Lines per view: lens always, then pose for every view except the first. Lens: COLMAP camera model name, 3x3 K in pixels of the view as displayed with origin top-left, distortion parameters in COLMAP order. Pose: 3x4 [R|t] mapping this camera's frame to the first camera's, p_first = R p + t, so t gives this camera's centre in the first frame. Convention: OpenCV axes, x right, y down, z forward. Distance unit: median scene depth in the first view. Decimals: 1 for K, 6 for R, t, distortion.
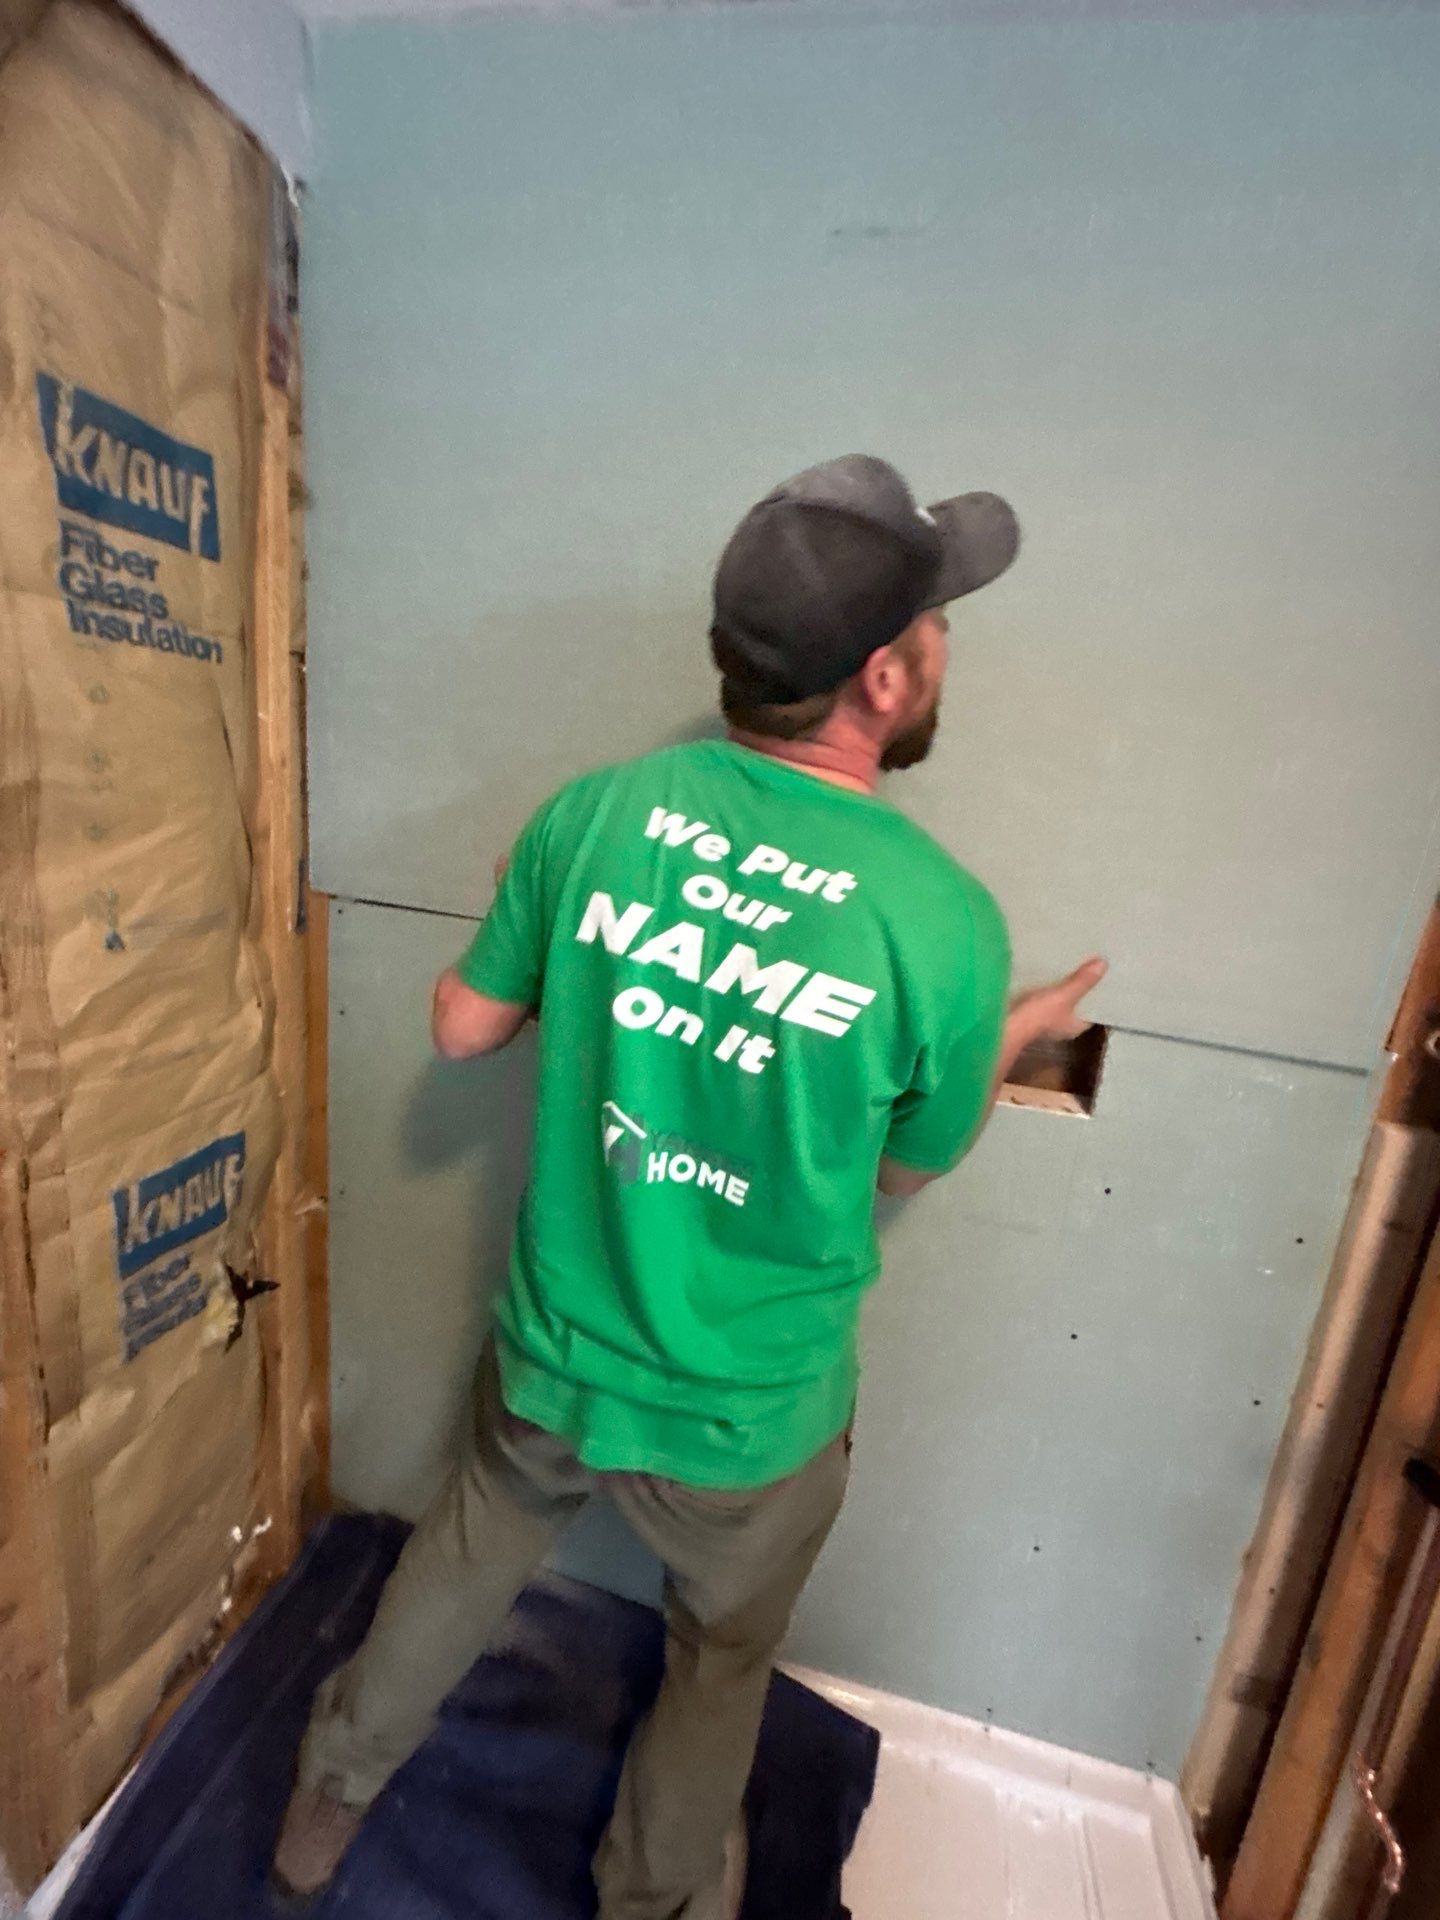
lens RADIAL K [[755.4, 0, 717.0], [0, 755.4, 956.3], [0, 0, 1]] dist [0.002968, -0.000177]
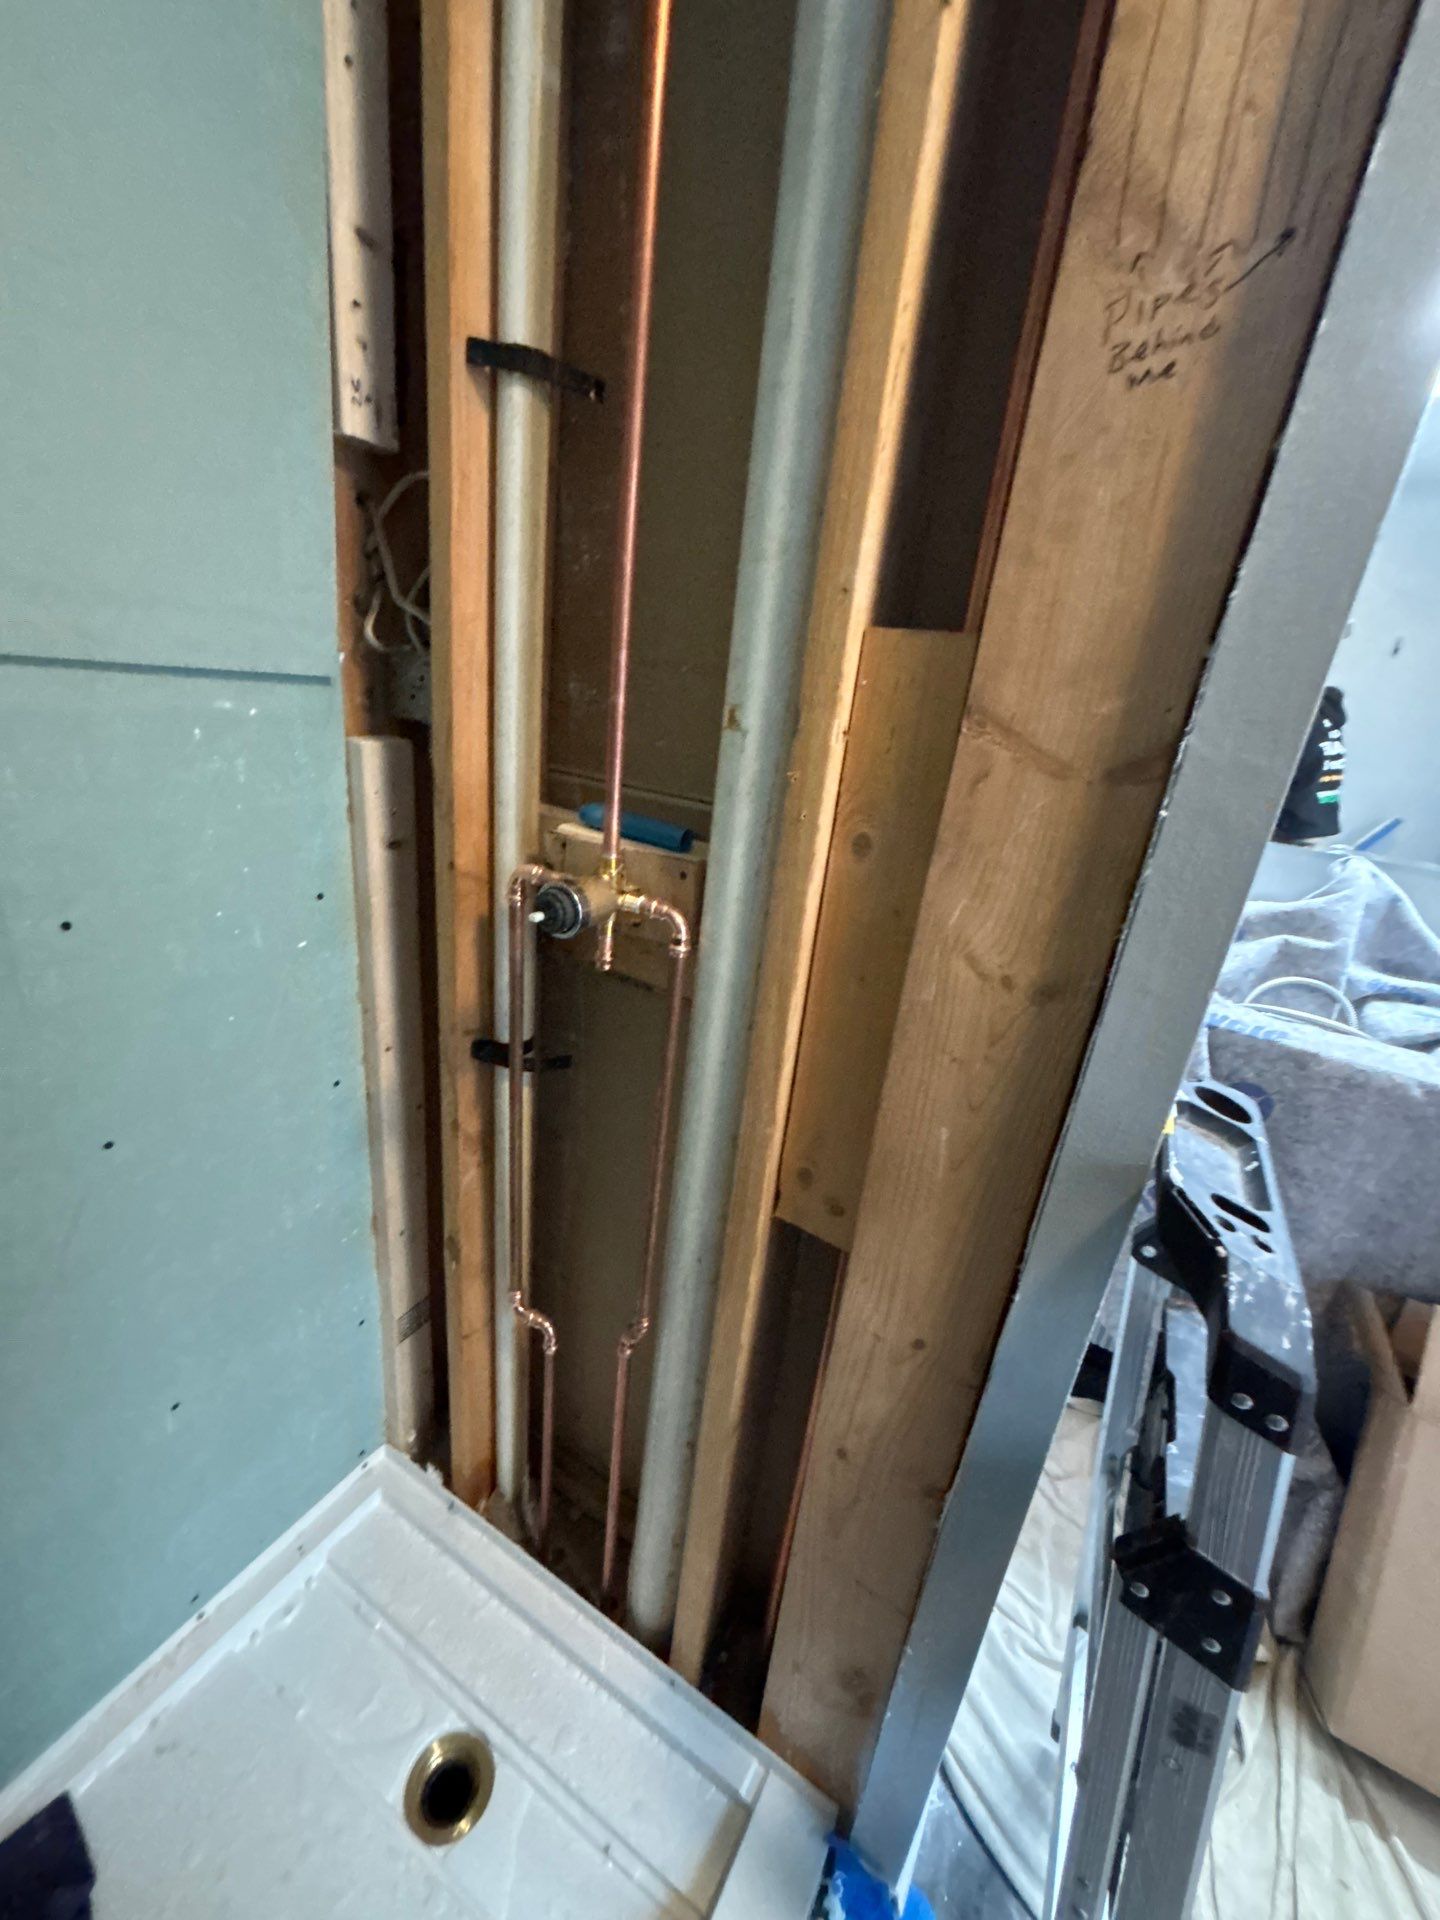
lens RADIAL K [[755.4, 0, 719.4], [0, 755.4, 958.7], [0, 0, 1]] dist [0.002968, -0.000177]
pose [[0.315591, -0.389127, 0.865438, 0.121009], [0.120172, 0.921094, 0.370329, 0.163990], [-0.941255, -0.012871, 0.337451, 0.253302]]
